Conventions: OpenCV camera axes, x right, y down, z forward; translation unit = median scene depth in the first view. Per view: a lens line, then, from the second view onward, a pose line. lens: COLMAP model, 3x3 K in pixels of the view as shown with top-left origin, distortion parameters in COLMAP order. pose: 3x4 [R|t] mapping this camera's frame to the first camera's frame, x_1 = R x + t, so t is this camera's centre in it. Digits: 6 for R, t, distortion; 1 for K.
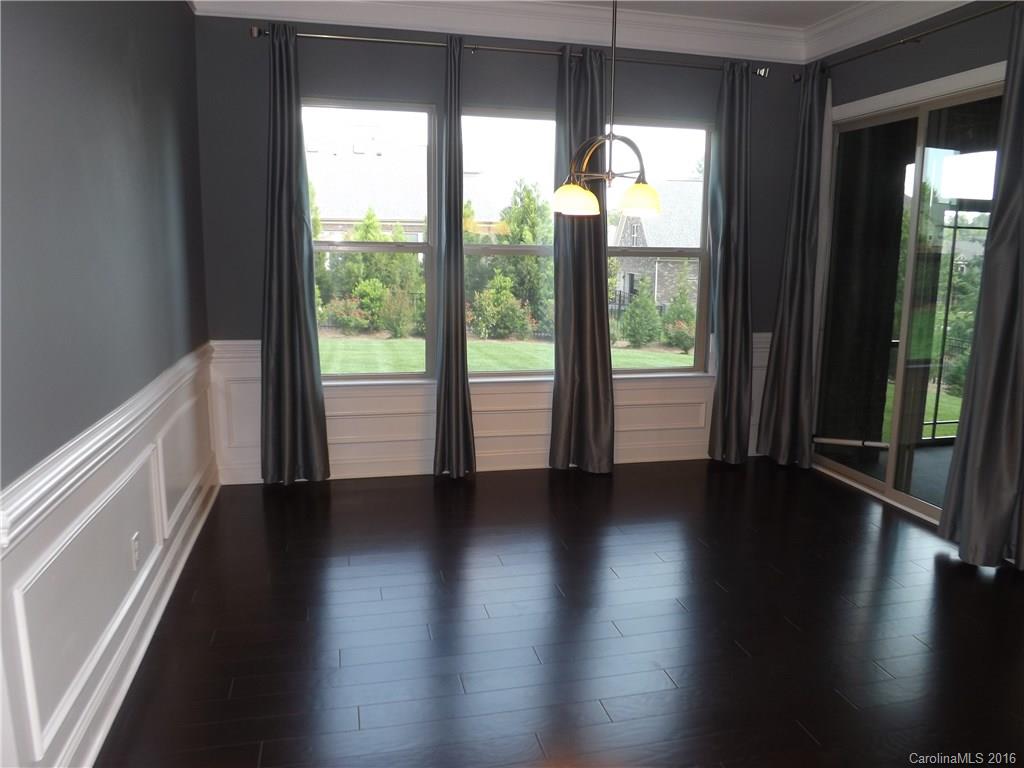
lens RADIAL K [[737.7, 0, 509.6], [0, 737.7, 379.0], [0, 0, 1]] dist [-0.049982, 0.000148]
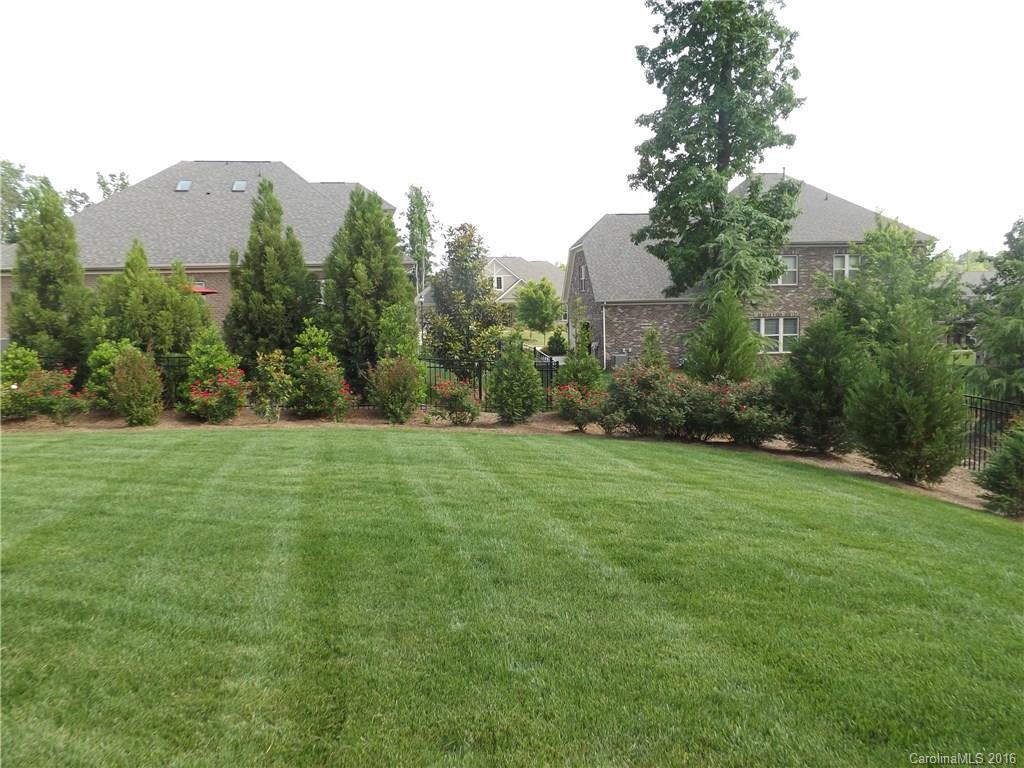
lens RADIAL K [[737.7, 0, 514.4], [0, 737.7, 387.5], [0, 0, 1]] dist [-0.049982, 0.000148]
pose [[0.999114, -0.037146, 0.019805, 0.160084], [0.038306, 0.997352, -0.061817, -0.033031], [-0.017457, 0.062521, 0.997891, 0.304493]]
